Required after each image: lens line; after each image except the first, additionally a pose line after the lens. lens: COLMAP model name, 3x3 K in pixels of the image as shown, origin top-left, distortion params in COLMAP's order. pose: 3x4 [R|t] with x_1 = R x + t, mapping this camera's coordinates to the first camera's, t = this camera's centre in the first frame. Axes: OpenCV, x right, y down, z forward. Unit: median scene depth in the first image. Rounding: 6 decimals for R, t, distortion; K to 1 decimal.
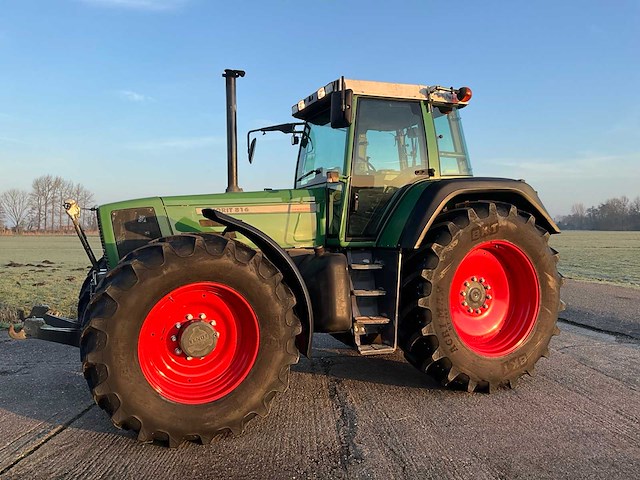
lens RADIAL K [[523.7, 0, 316.8], [0, 523.7, 238.5], [0, 0, 1]] dist [0.112068, -0.210867]
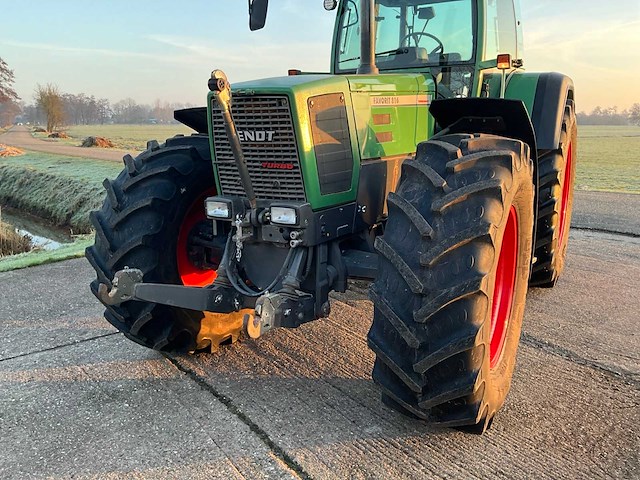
lens RADIAL K [[523.7, 0, 316.8], [0, 523.7, 238.5], [0, 0, 1]] dist [0.112068, -0.210867]
pose [[0.808751, -0.119256, 0.575934, -0.617634], [0.004941, 0.980571, 0.196104, -0.010535], [-0.588130, -0.155753, 0.793627, 0.422566]]
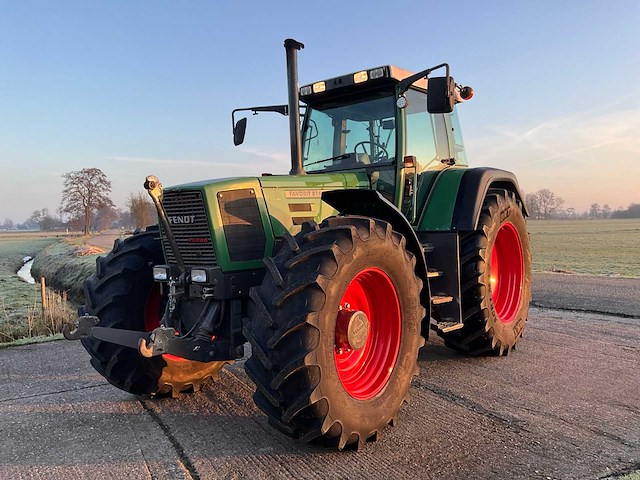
lens RADIAL K [[523.7, 0, 316.8], [0, 523.7, 238.5], [0, 0, 1]] dist [0.112068, -0.210867]
pose [[0.883068, -0.027415, 0.468444, -0.535435], [0.025428, 0.999621, 0.010567, 0.014142], [-0.468556, 0.002580, 0.883430, 0.164426]]
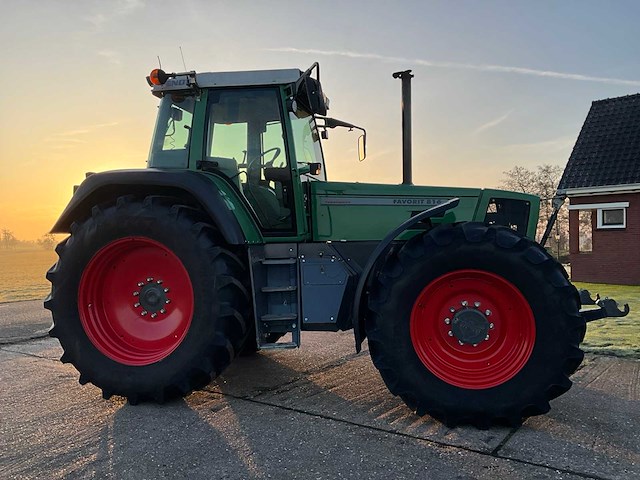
lens RADIAL K [[523.7, 0, 316.8], [0, 523.7, 238.5], [0, 0, 1]] dist [0.112068, -0.210867]
pose [[-0.783266, 0.002351, 0.621683, -0.646506], [0.018034, 0.999658, 0.018941, -0.008924], [-0.621425, 0.026047, -0.783040, 1.854173]]
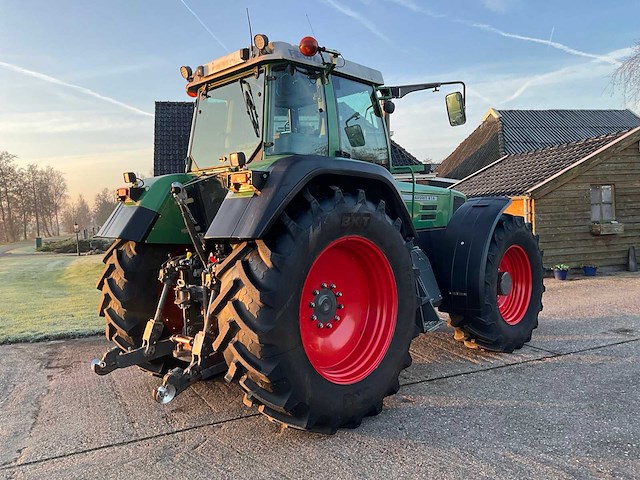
lens RADIAL K [[523.7, 0, 316.8], [0, 523.7, 238.5], [0, 0, 1]] dist [0.112068, -0.210867]
pose [[-0.941409, 0.053323, -0.333026, 0.401813], [0.032400, 0.997154, 0.068072, -0.049144], [0.335708, 0.053294, -0.940457, 2.044722]]
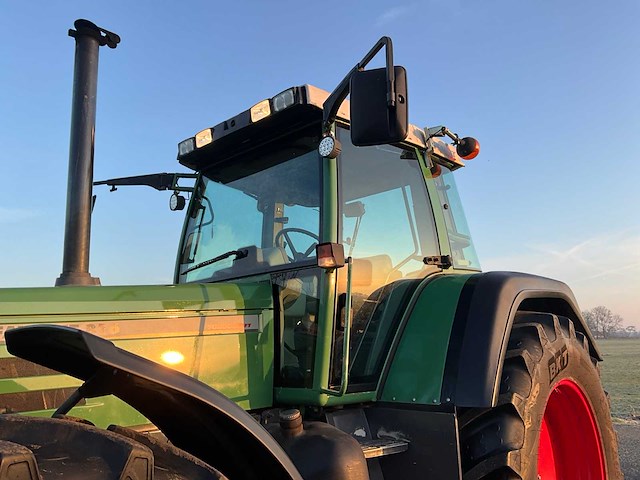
lens RADIAL K [[523.7, 0, 316.8], [0, 523.7, 238.5], [0, 0, 1]] dist [0.112068, -0.210867]
pose [[0.918745, 0.059514, 0.390340, -0.142909], [0.027470, 0.976546, -0.213547, -0.028846], [-0.393894, 0.206918, 0.895563, 0.515769]]
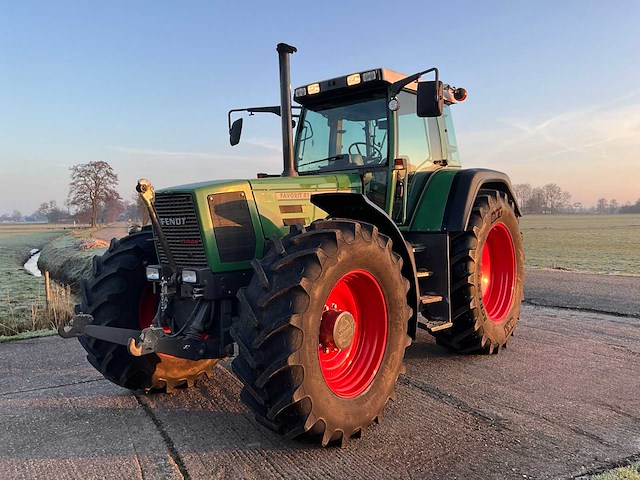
lens RADIAL K [[523.7, 0, 316.8], [0, 523.7, 238.5], [0, 0, 1]] dist [0.112068, -0.210867]
pose [[0.888582, -0.028430, 0.457836, -0.521407], [0.020258, 0.999536, 0.022749, 0.002495], [-0.458270, -0.010940, 0.888746, 0.136598]]
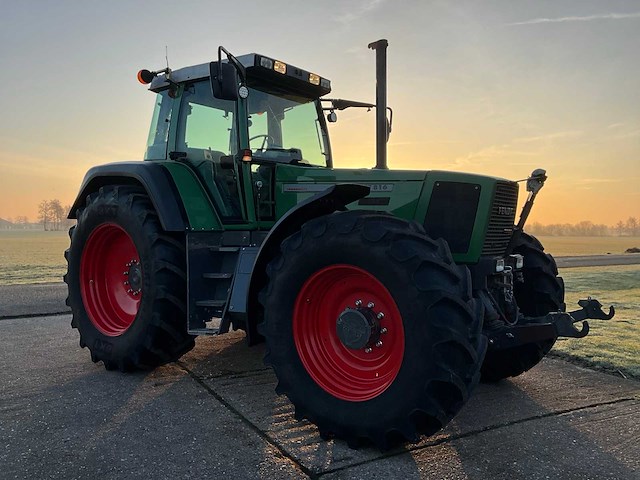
lens RADIAL K [[523.7, 0, 316.8], [0, 523.7, 238.5], [0, 0, 1]] dist [0.112068, -0.210867]
pose [[-0.441716, -0.029574, 0.896667, -0.918363], [0.010544, 0.999216, 0.038151, -0.004790], [-0.897093, 0.026306, -0.441058, 1.456671]]
